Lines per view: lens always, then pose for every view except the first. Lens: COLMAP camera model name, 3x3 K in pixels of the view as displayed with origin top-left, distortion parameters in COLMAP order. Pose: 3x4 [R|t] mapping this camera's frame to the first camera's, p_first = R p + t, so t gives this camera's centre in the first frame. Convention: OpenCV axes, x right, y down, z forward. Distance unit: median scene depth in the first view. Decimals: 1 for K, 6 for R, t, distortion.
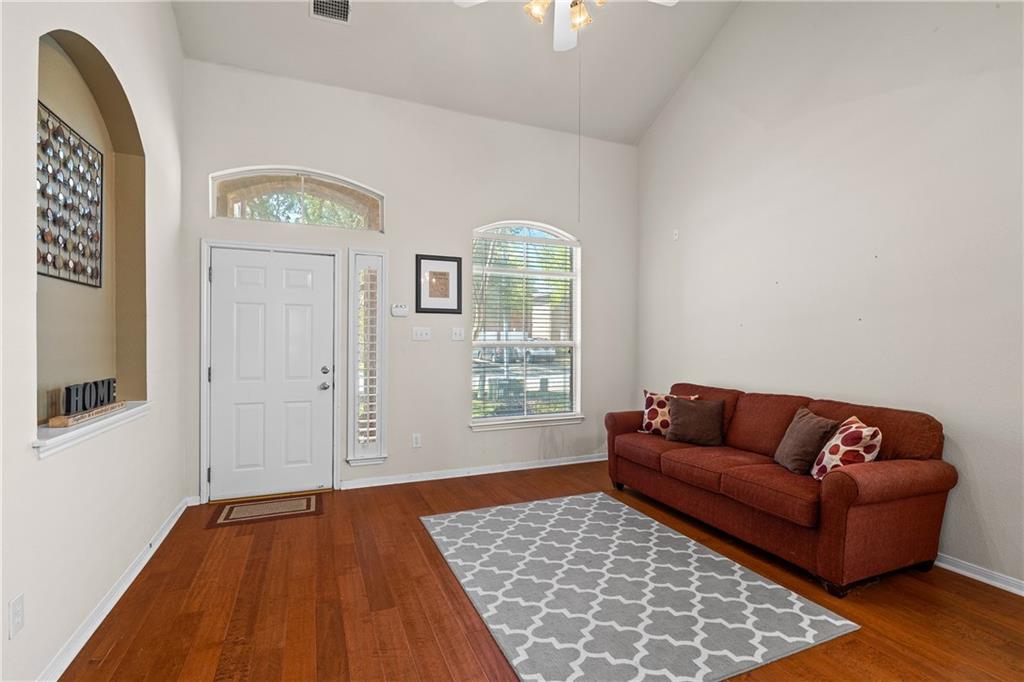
lens RADIAL K [[482.7, 0, 517.8], [0, 482.7, 341.1], [0, 0, 1]] dist [-0.004415, -0.000301]
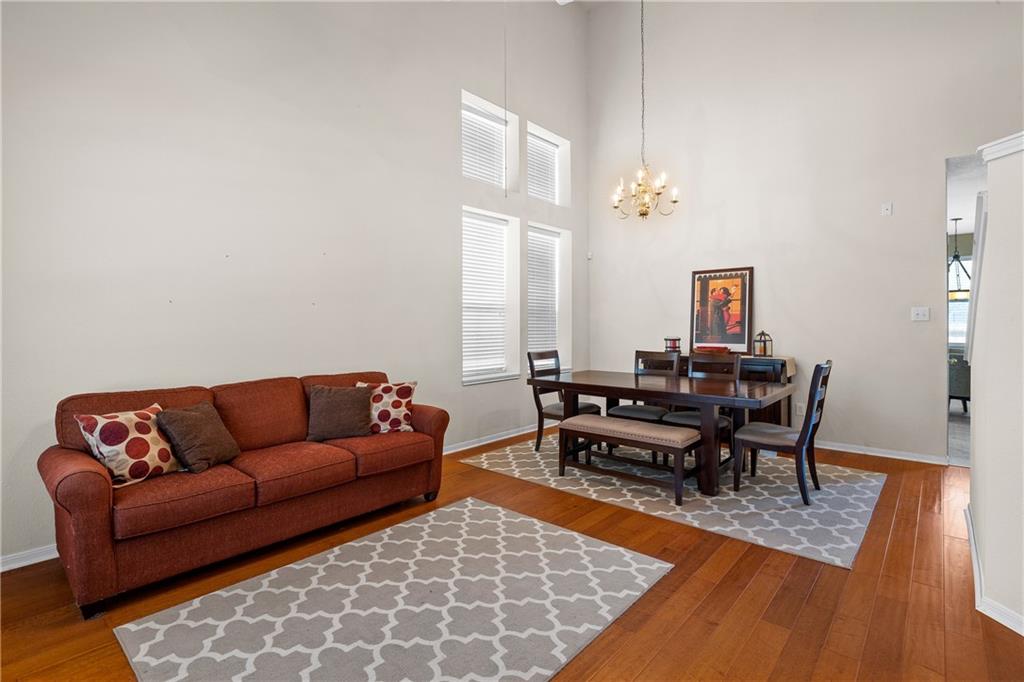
lens RADIAL K [[482.7, 0, 514.8], [0, 482.7, 337.2], [0, 0, 1]] dist [-0.004415, -0.000301]
pose [[-0.436534, -0.027433, 0.899269, -0.644346], [-0.003915, 0.999583, 0.028592, -0.000115], [-0.899679, 0.008961, -0.436460, 1.239208]]
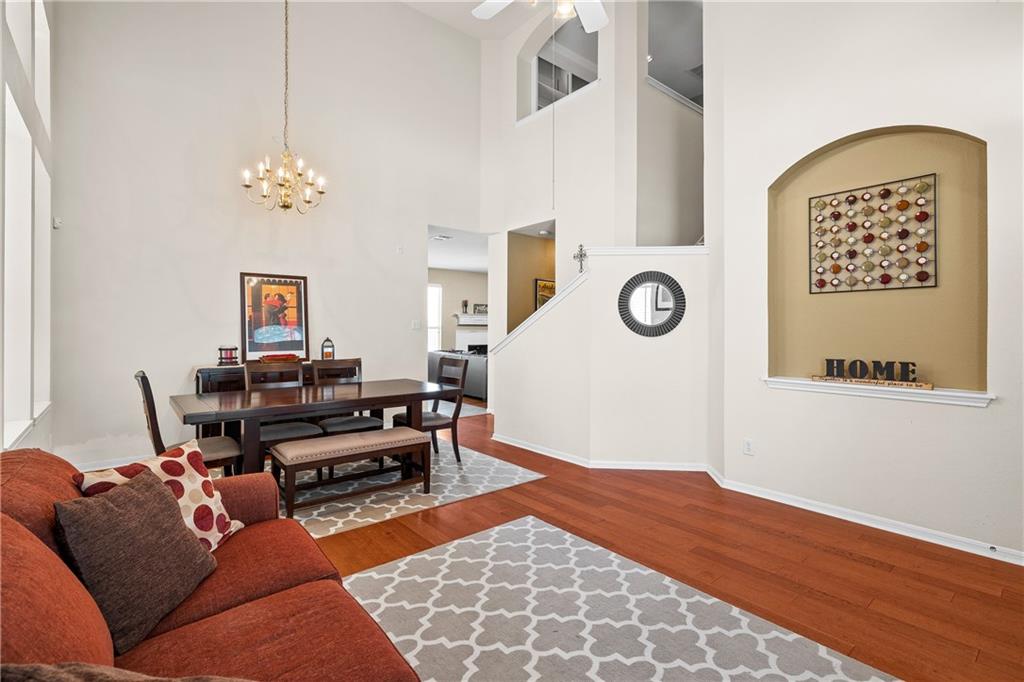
lens RADIAL K [[467.2, 0, 511.8], [0, 467.2, 337.8], [0, 0, 1]] dist [0.000998, 0.000483]
pose [[-0.960714, 0.001445, -0.277537, 0.415132], [-0.001568, 0.999942, 0.010632, 0.004642], [0.277536, 0.010650, -0.960656, 1.675037]]
